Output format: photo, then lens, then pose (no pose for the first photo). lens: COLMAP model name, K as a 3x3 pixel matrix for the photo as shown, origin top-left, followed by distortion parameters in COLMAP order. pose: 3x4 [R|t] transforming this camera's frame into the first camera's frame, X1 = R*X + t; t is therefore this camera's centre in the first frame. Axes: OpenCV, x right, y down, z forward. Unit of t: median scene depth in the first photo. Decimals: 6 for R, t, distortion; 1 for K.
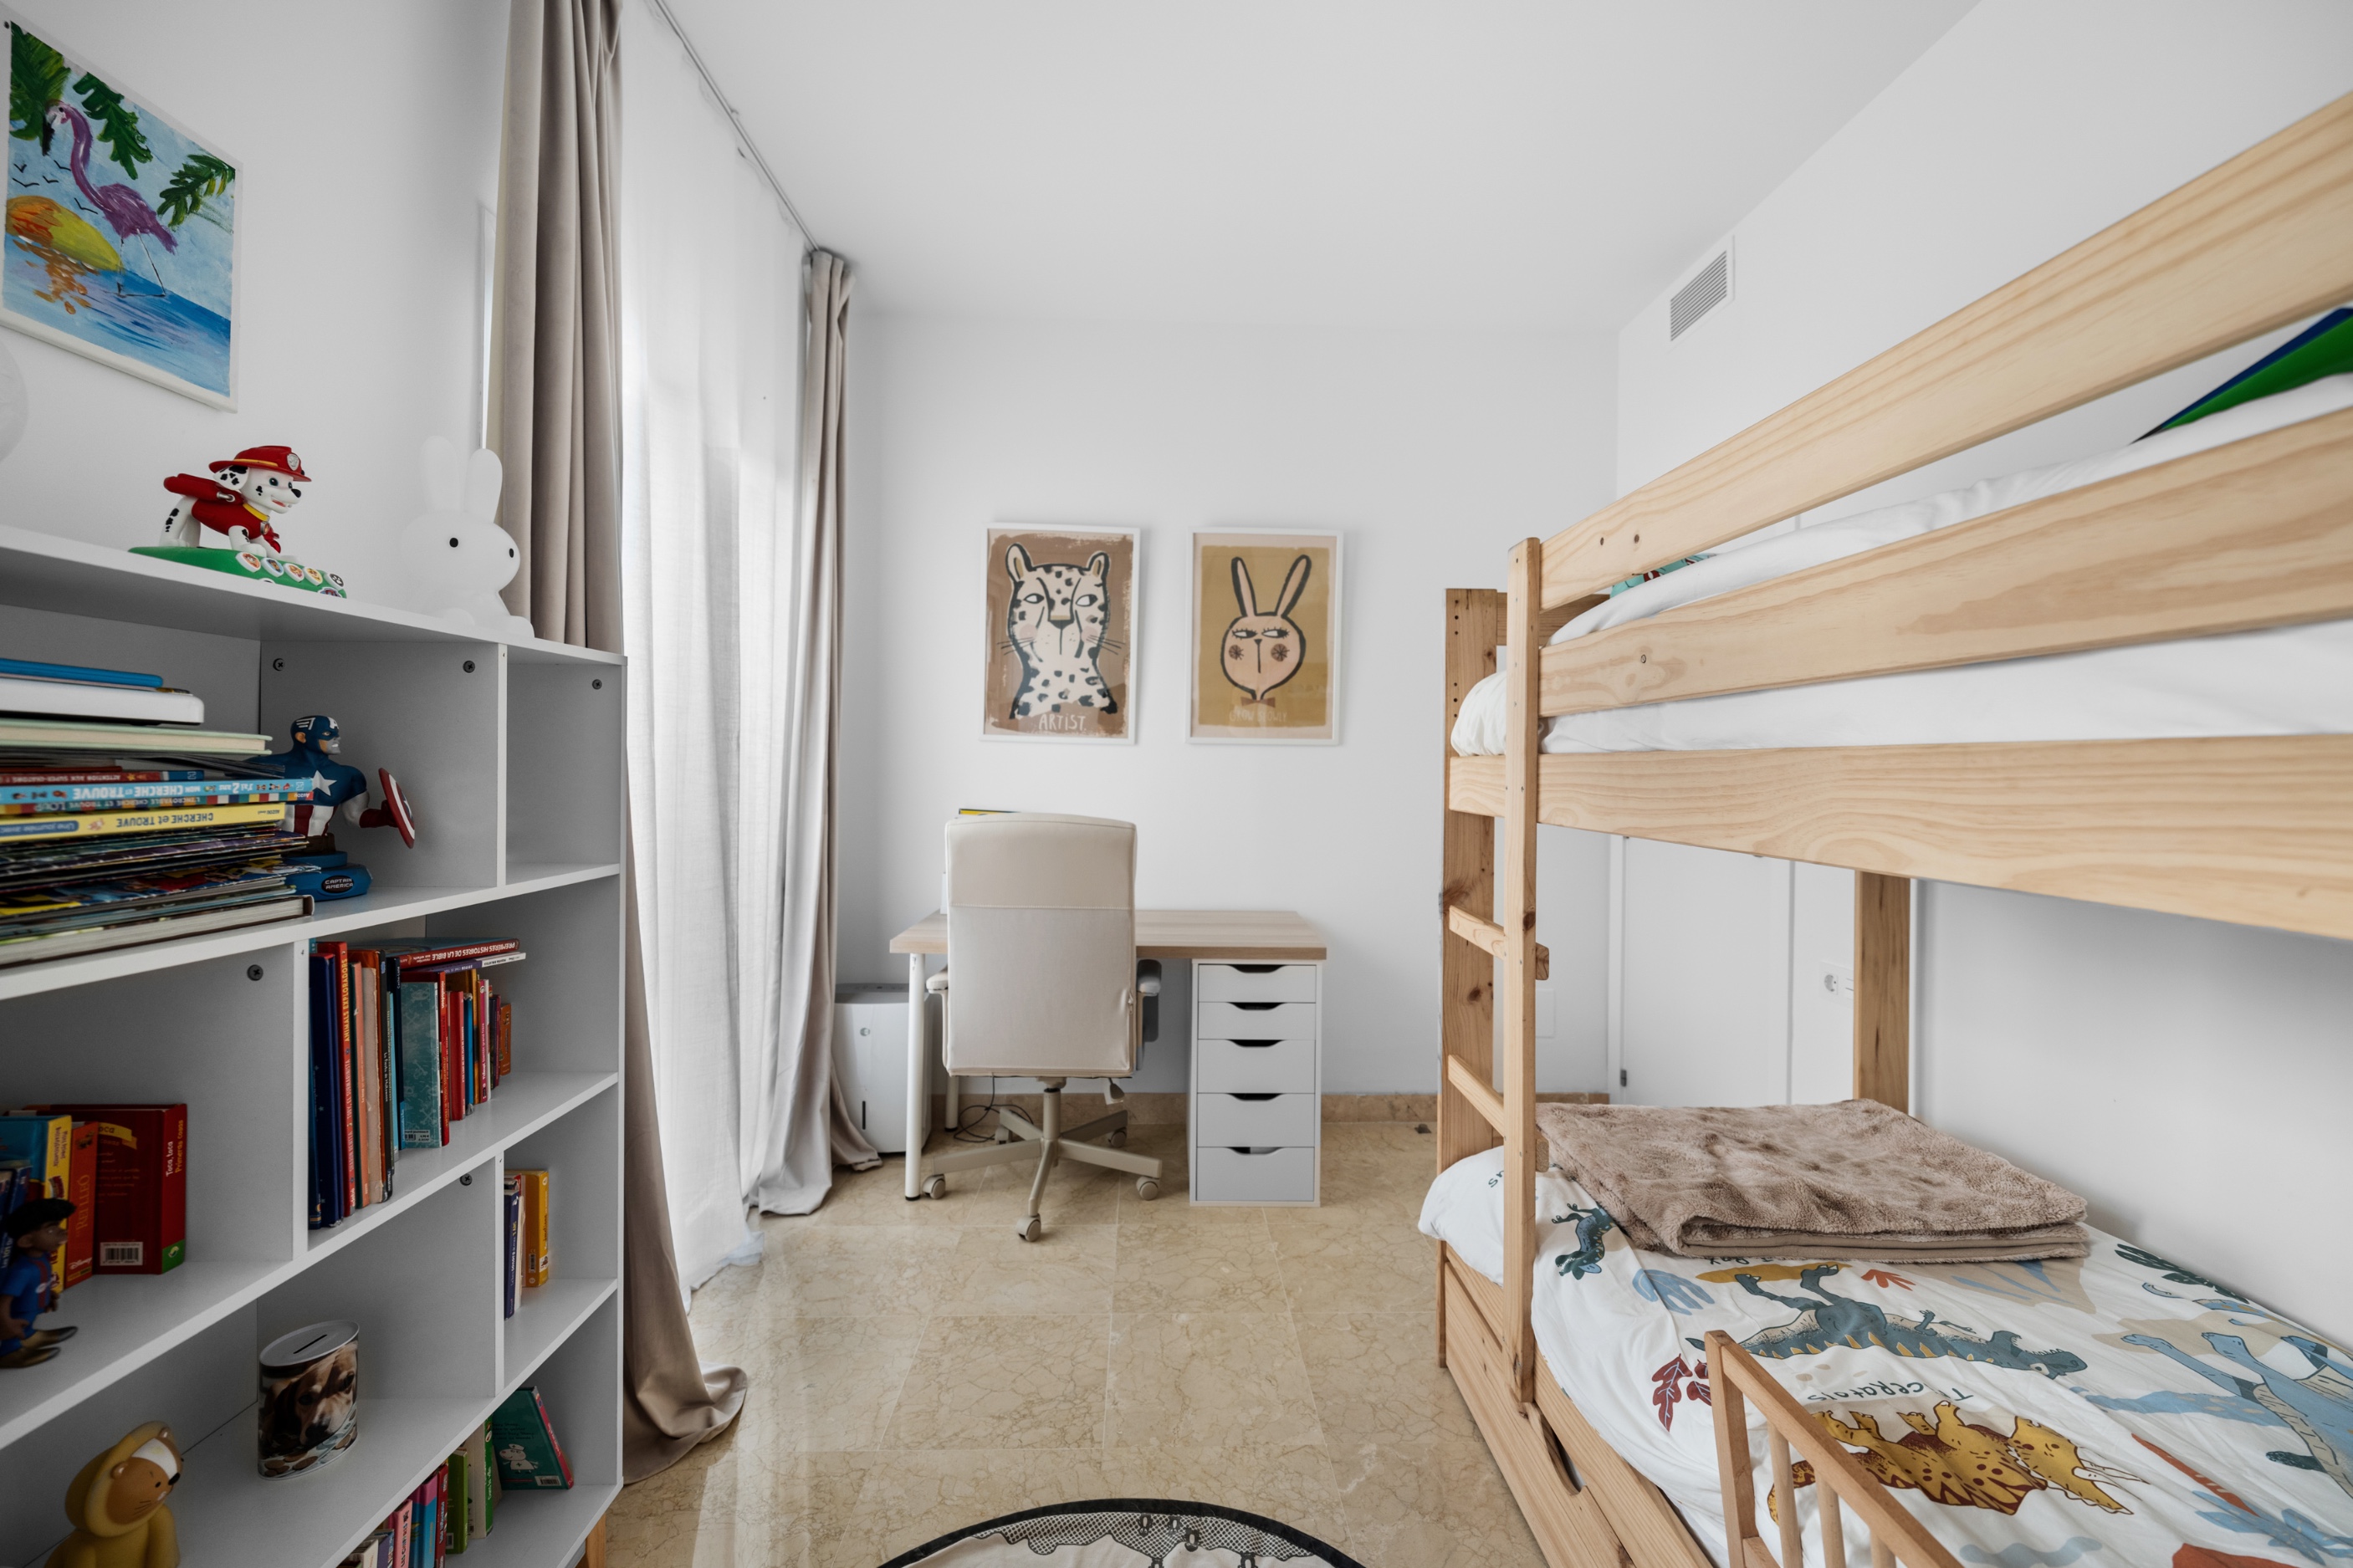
lens RADIAL K [[925.6, 0, 1193.7], [0, 925.6, 771.4], [0, 0, 1]] dist [0.002663, -0.000321]
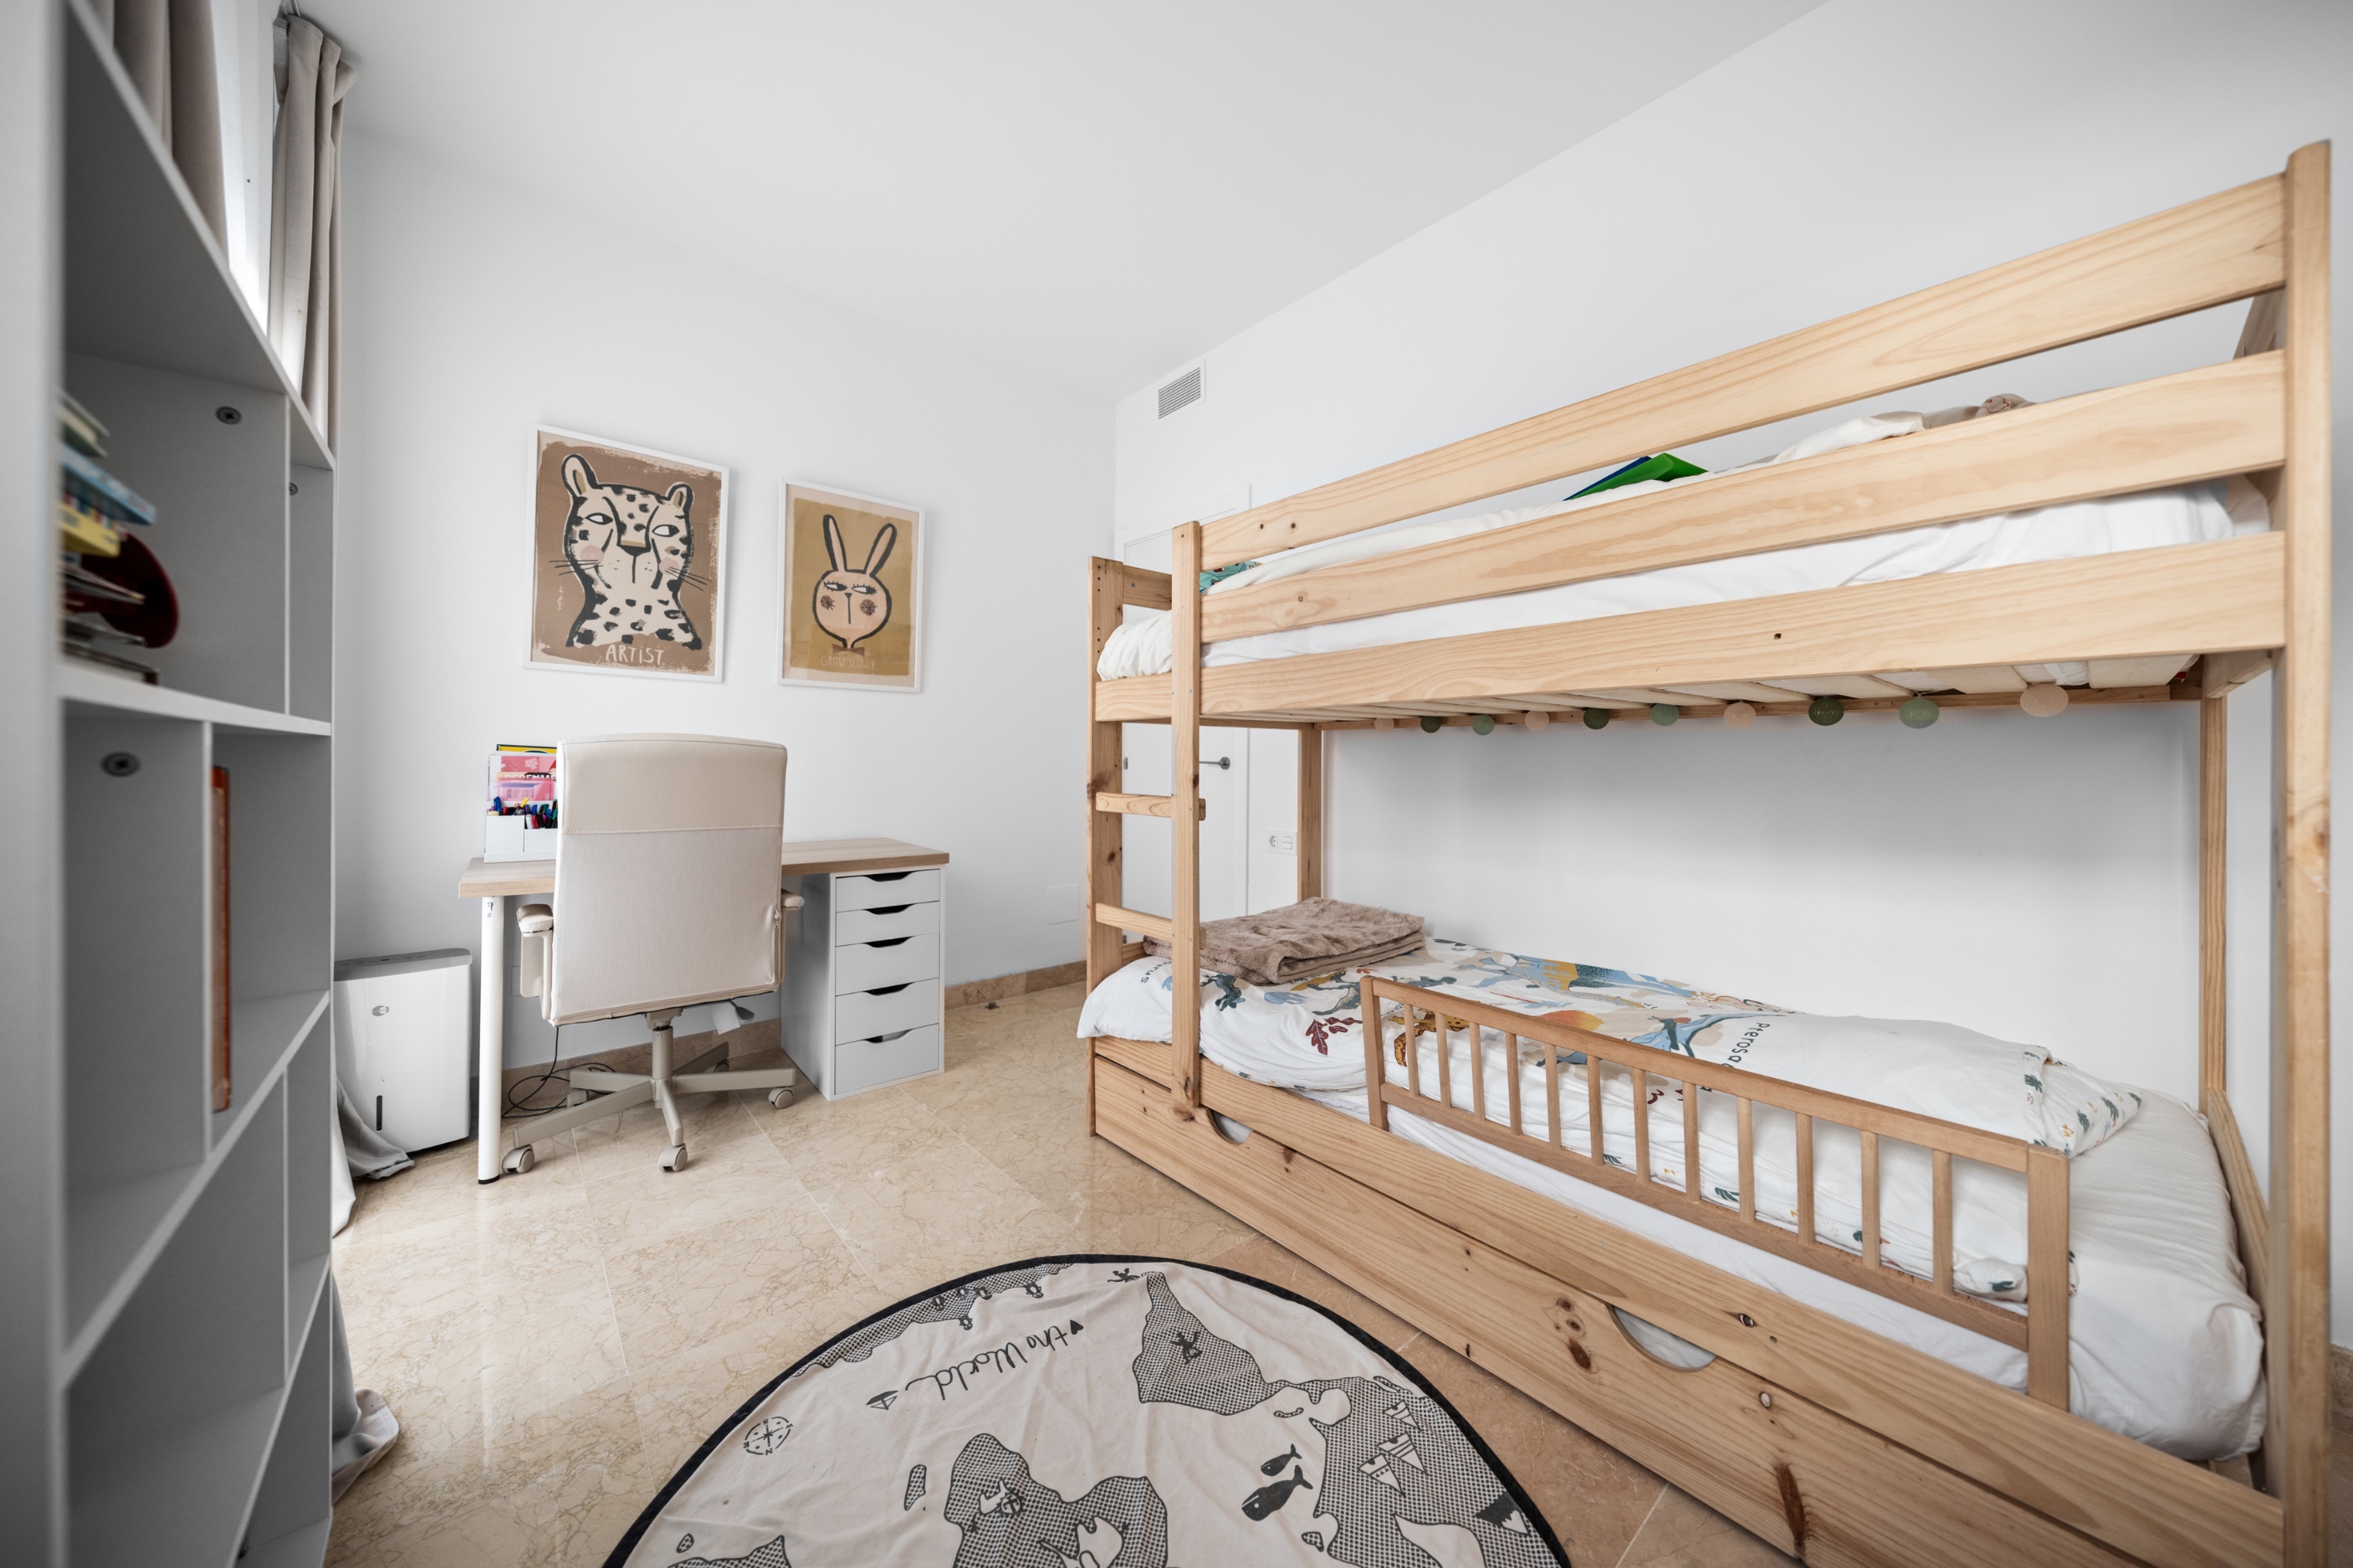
lens RADIAL K [[798.1, 0, 1178.1], [0, 798.1, 770.2], [0, 0, 1]] dist [0.000202, -0.000285]
pose [[0.781400, -0.013491, 0.623884, -0.245687], [0.010452, 0.999909, 0.008531, 0.072099], [-0.623942, -0.000145, 0.781470, 0.012013]]
